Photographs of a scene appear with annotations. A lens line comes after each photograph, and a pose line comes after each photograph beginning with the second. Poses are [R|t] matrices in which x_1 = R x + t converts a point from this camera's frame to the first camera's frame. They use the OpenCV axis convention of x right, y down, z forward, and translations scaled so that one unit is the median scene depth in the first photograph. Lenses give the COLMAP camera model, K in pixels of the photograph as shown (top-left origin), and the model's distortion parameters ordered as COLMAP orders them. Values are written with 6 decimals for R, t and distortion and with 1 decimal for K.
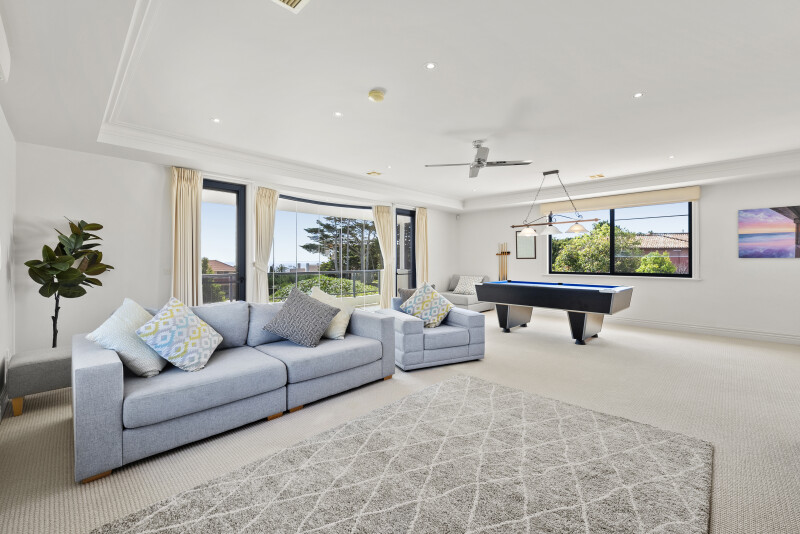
lens RADIAL K [[335.7, 0, 399.9], [0, 335.7, 263.2], [0, 0, 1]] dist [-0.000747, -0.000079]
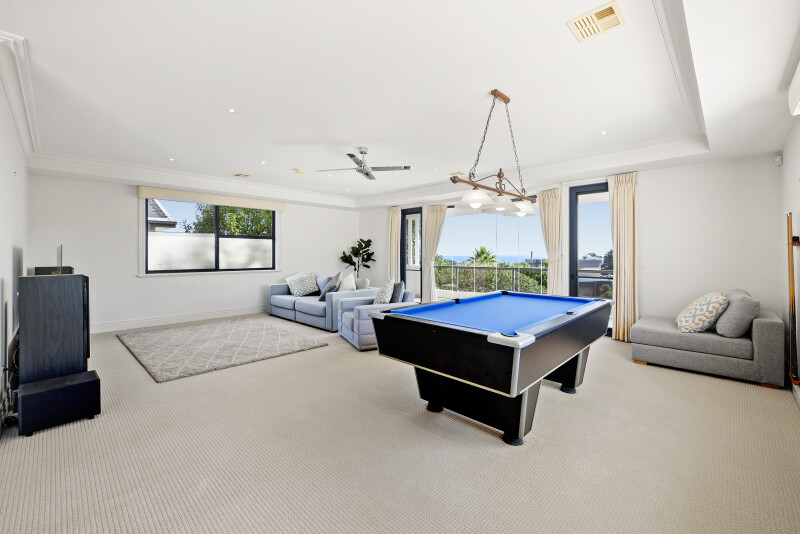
lens RADIAL K [[335.7, 0, 399.9], [0, 335.7, 263.2], [0, 0, 1]] dist [-0.000747, -0.000079]
pose [[0.007069, 0.032111, -0.999459, 1.026112], [-0.006575, 0.999464, 0.032065, -0.022533], [0.999953, 0.006345, 0.007276, 0.867973]]
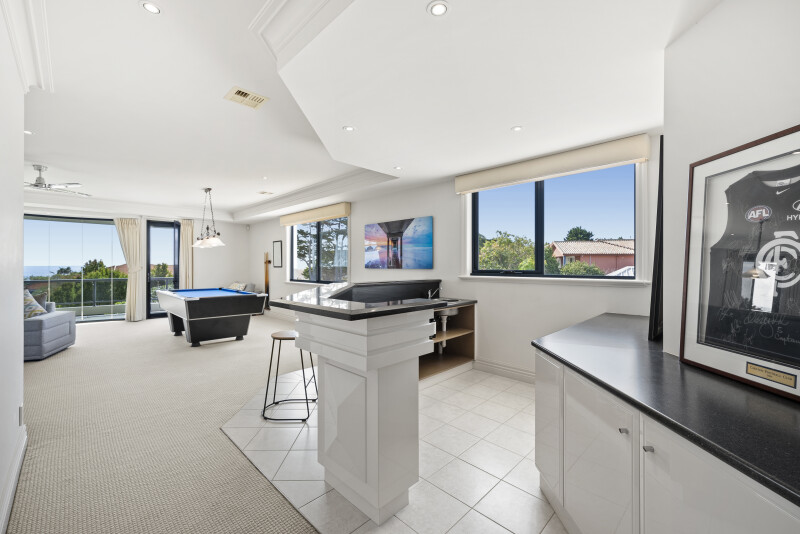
lens RADIAL K [[327.3, 0, 398.4], [0, 327.3, 261.7], [0, 0, 1]] dist [-0.001320, -0.000107]
pose [[0.999962, 0.003443, -0.008054, 1.130480], [-0.003580, 0.999847, -0.017103, -0.018807], [0.007994, 0.017131, 0.999821, -0.072057]]
